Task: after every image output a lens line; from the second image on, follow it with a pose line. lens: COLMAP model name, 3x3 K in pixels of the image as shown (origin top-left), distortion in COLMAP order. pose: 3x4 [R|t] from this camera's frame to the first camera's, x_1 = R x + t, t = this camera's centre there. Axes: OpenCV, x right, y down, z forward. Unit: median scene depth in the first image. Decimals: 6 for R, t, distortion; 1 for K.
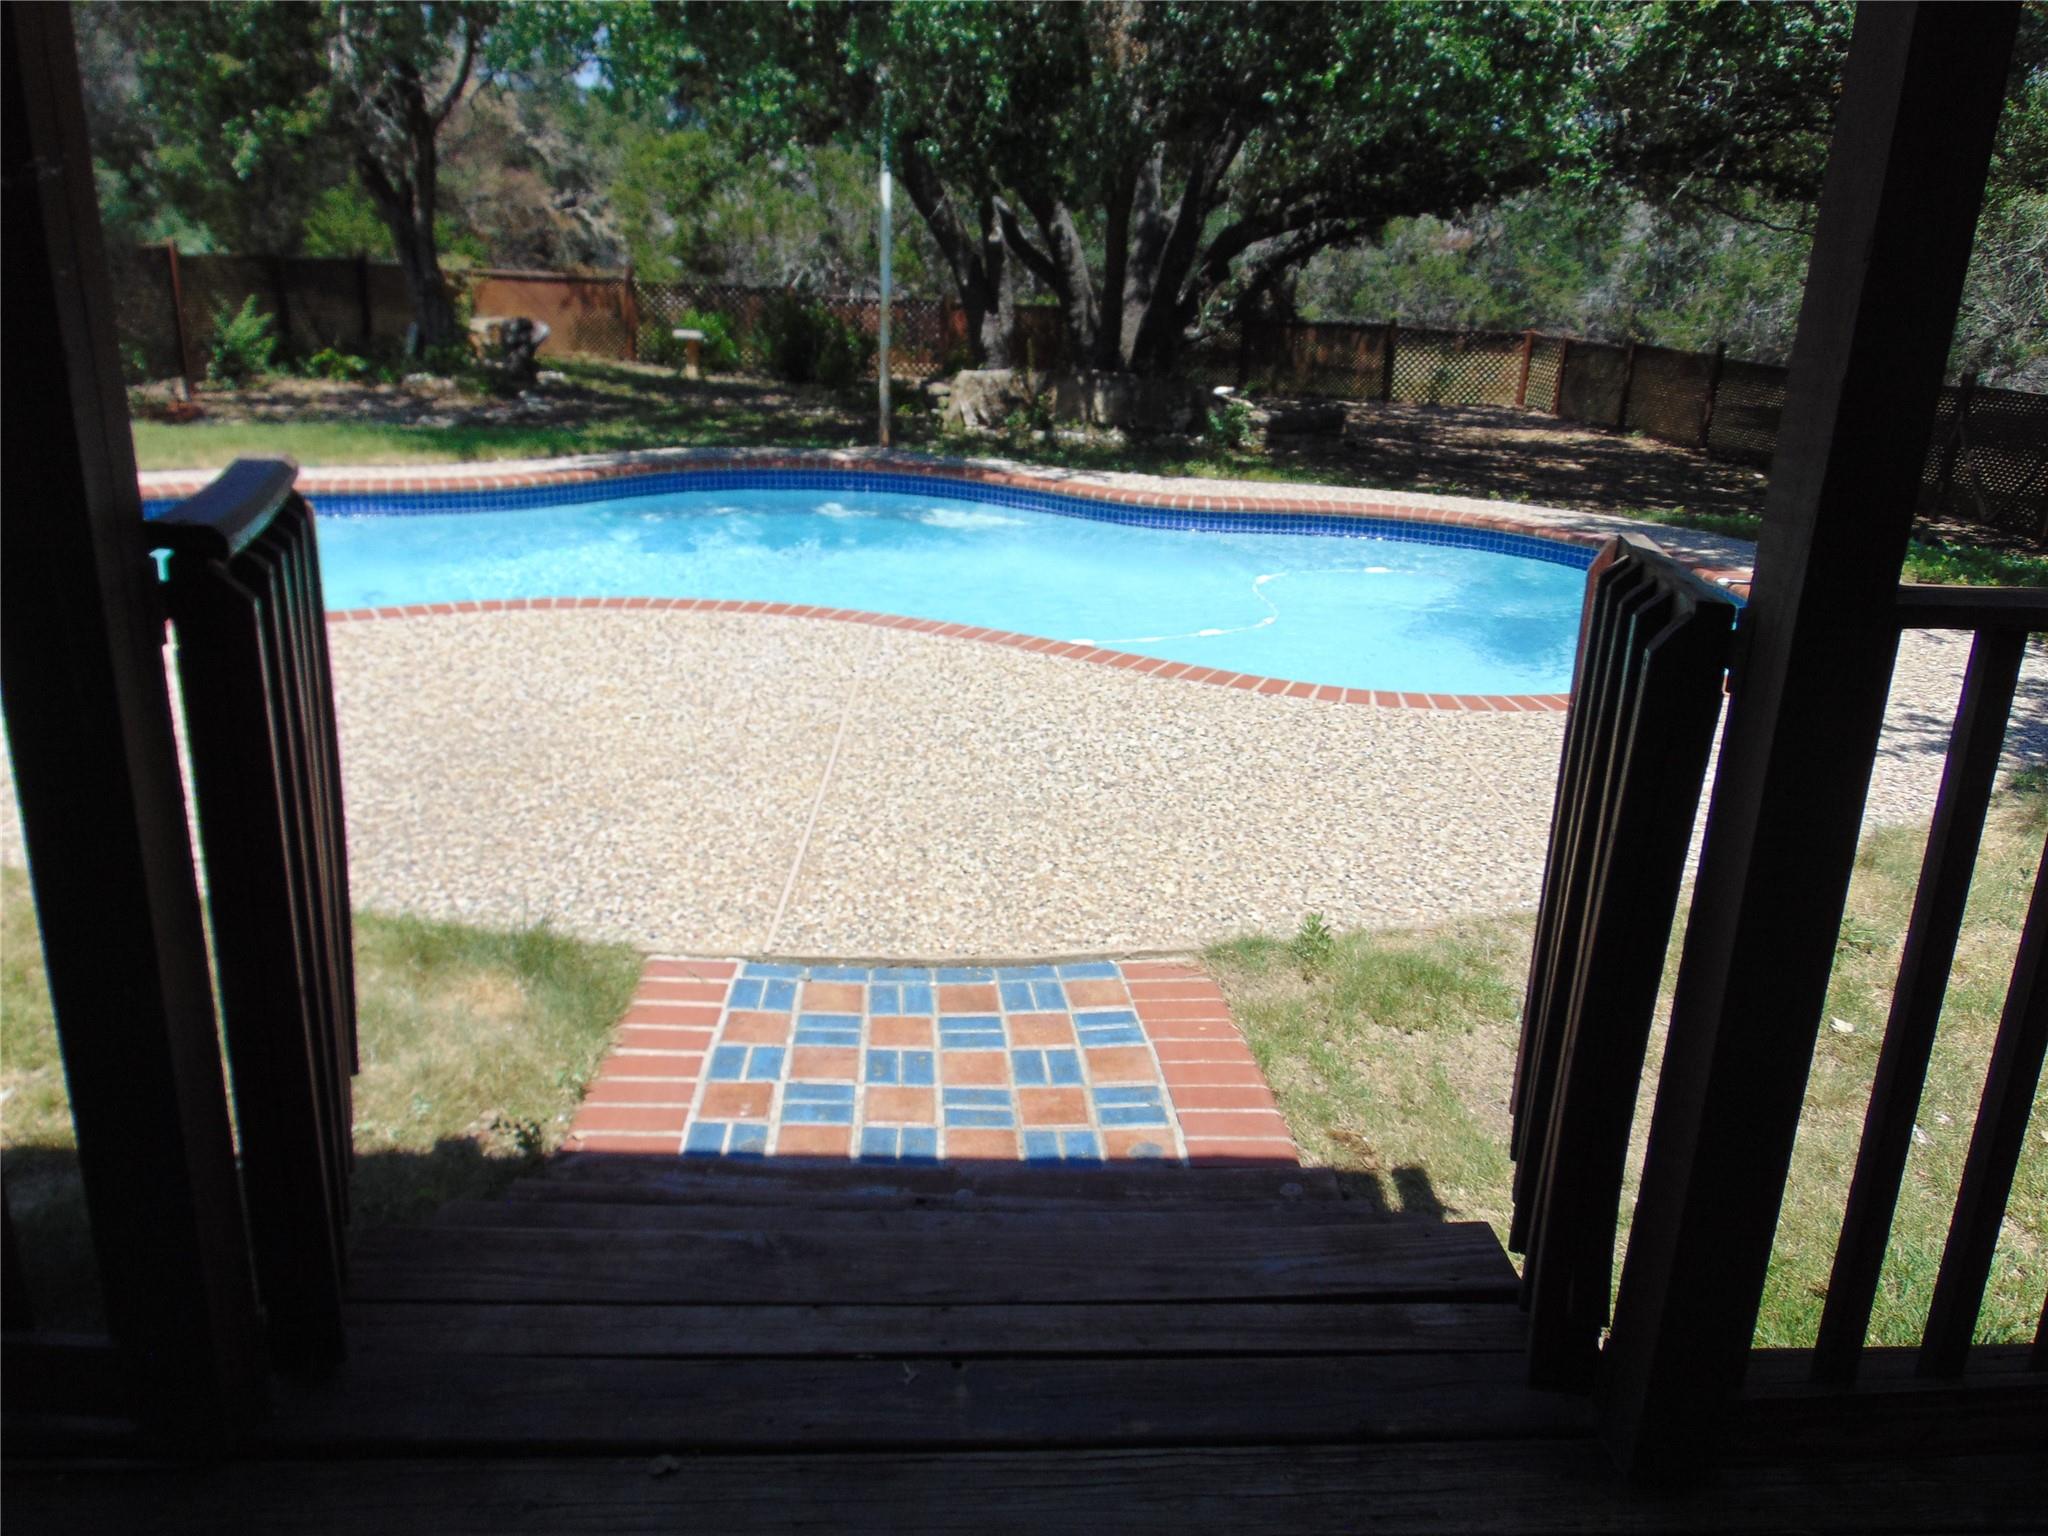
lens RADIAL K [[1540.8, 0, 1024.0], [0, 1540.8, 768.0], [0, 0, 1]] dist [-0.043869, 0.086143]
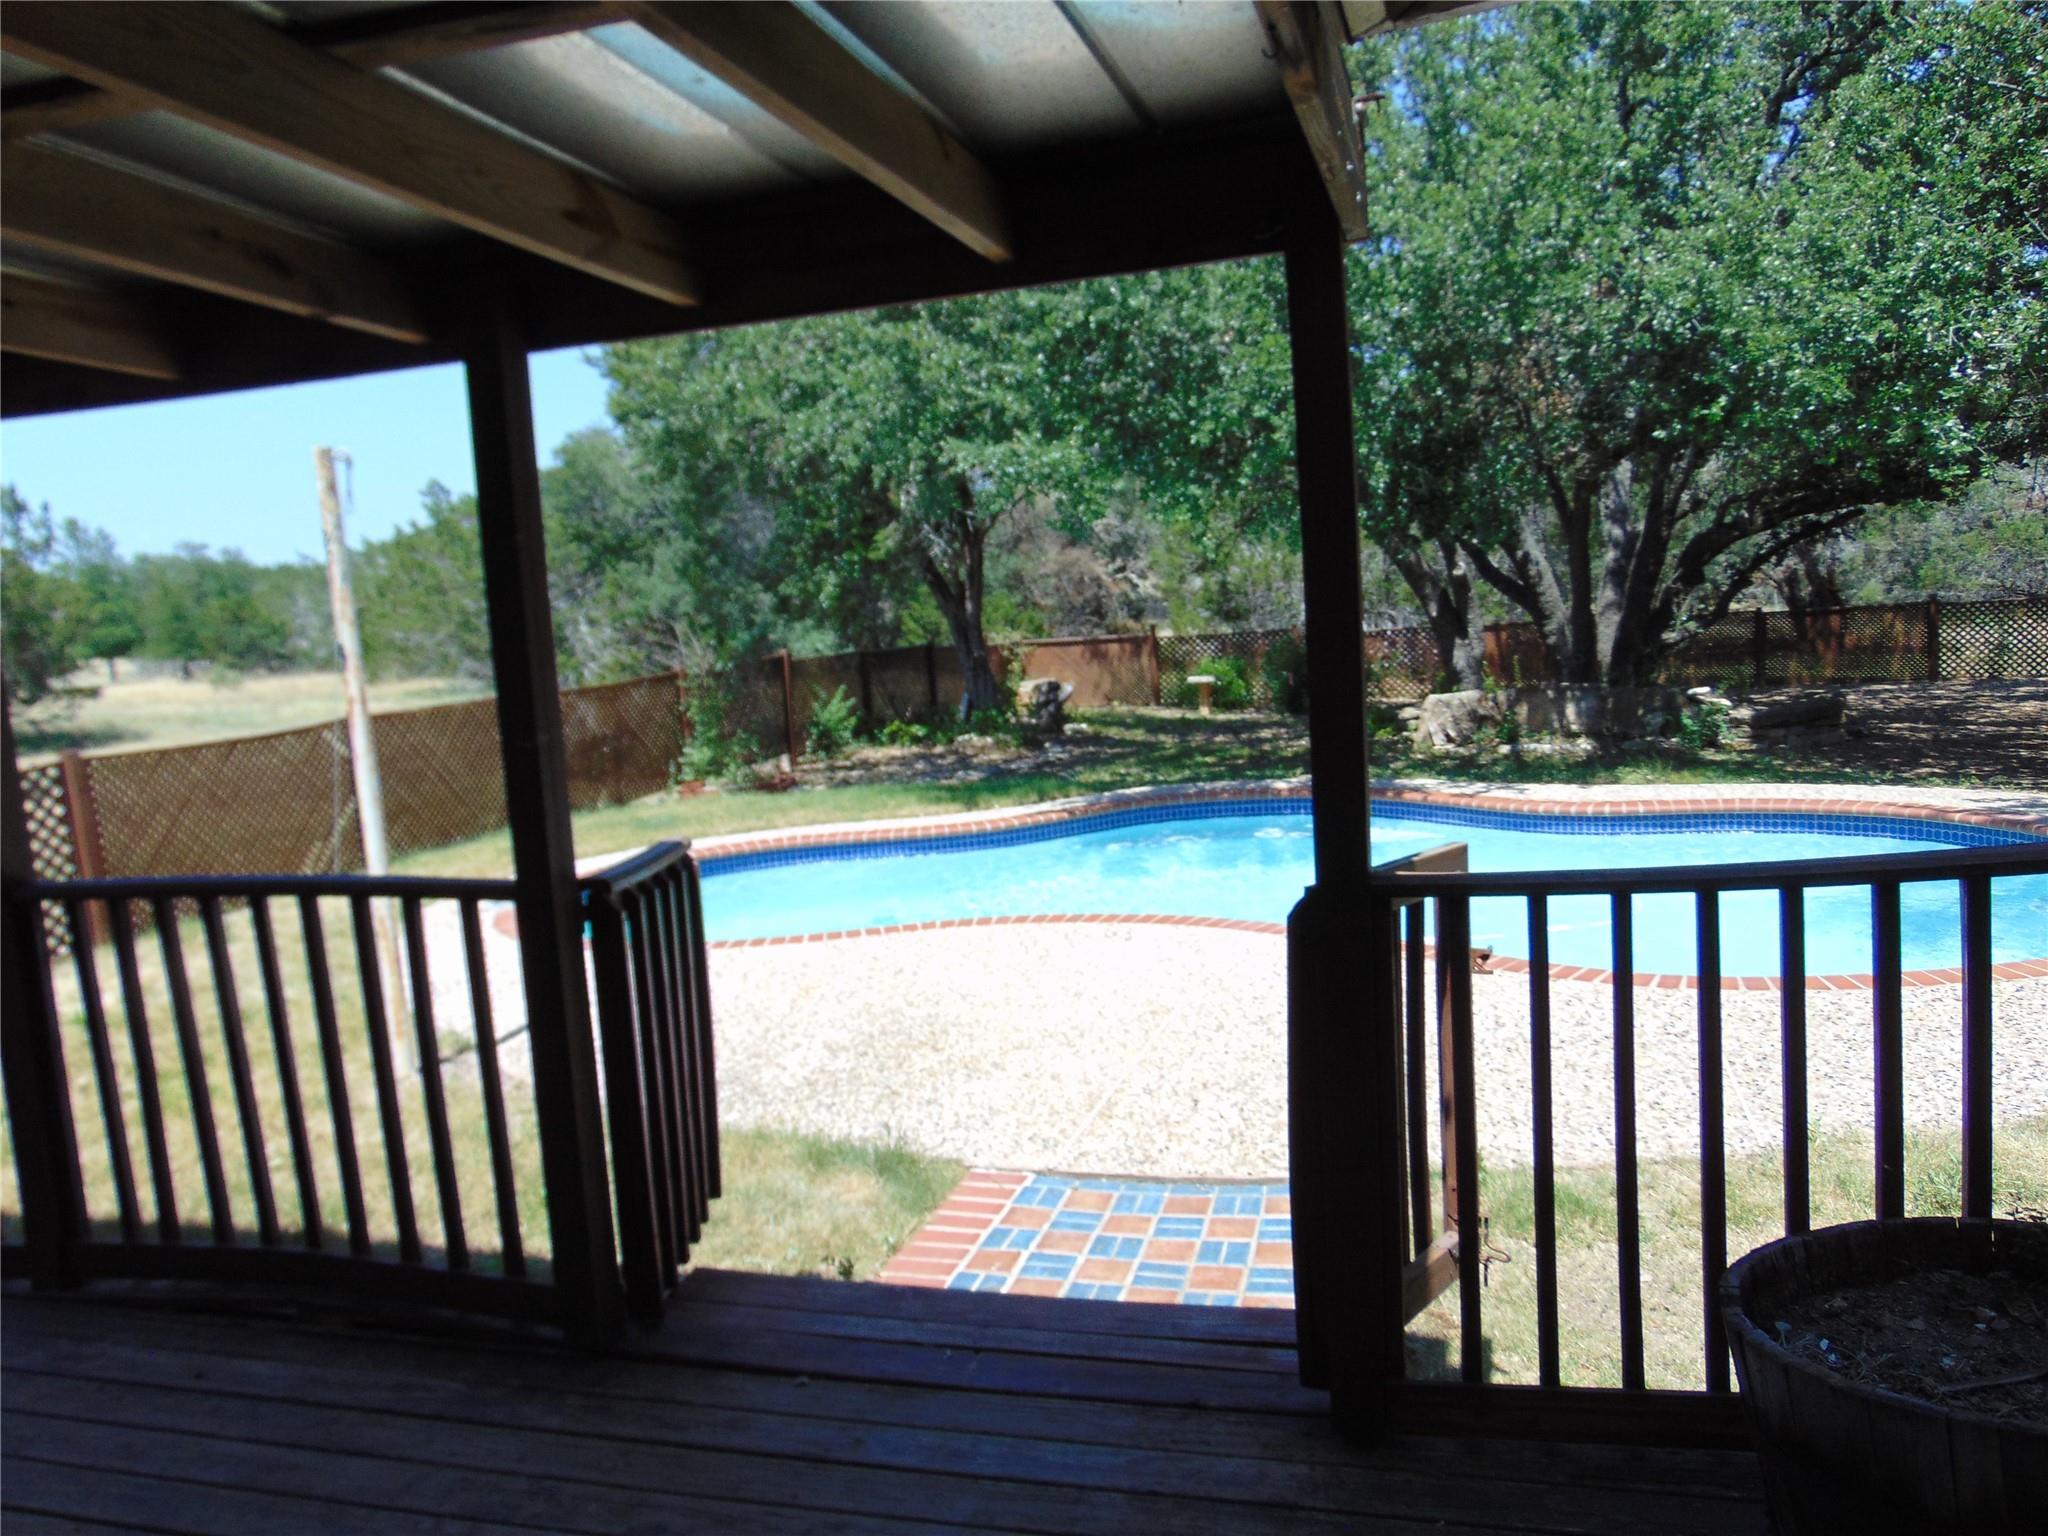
lens RADIAL K [[1528.6, 0, 1024.0], [0, 1528.6, 768.0], [0, 0, 1]] dist [0.001948, 0.000152]
pose [[0.933084, -0.068965, -0.352986, 0.073600], [-0.004715, 0.979014, -0.203739, 0.011414], [0.359629, 0.191770, 0.913176, -0.073924]]
